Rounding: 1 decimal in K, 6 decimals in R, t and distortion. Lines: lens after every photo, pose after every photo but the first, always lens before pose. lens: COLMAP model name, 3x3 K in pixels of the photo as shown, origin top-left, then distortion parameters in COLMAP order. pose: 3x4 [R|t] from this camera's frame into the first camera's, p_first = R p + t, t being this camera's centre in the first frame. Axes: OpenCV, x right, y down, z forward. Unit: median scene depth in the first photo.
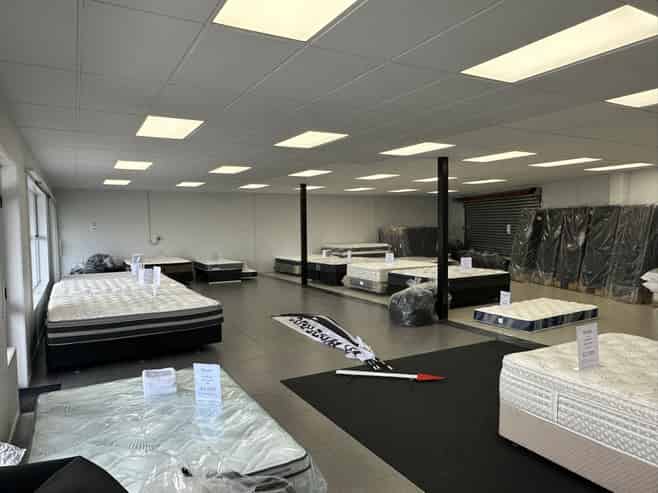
lens RADIAL K [[457.2, 0, 329.0], [0, 457.2, 246.5], [0, 0, 1]] dist [-0.000979, -0.000226]
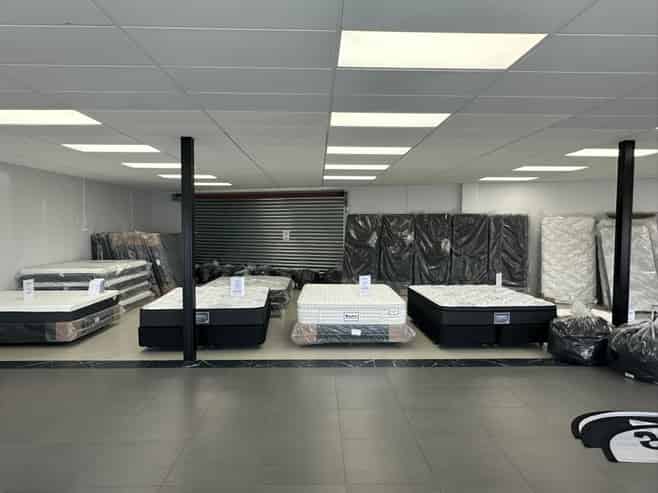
lens RADIAL K [[443.0, 0, 329.0], [0, 443.0, 246.5], [0, 0, 1]] dist [-0.005017, -0.003132]
pose [[0.460632, -0.026140, 0.887206, -0.358480], [0.036382, 0.999282, 0.010552, -0.028251], [-0.886845, 0.027417, 0.461253, 0.640451]]
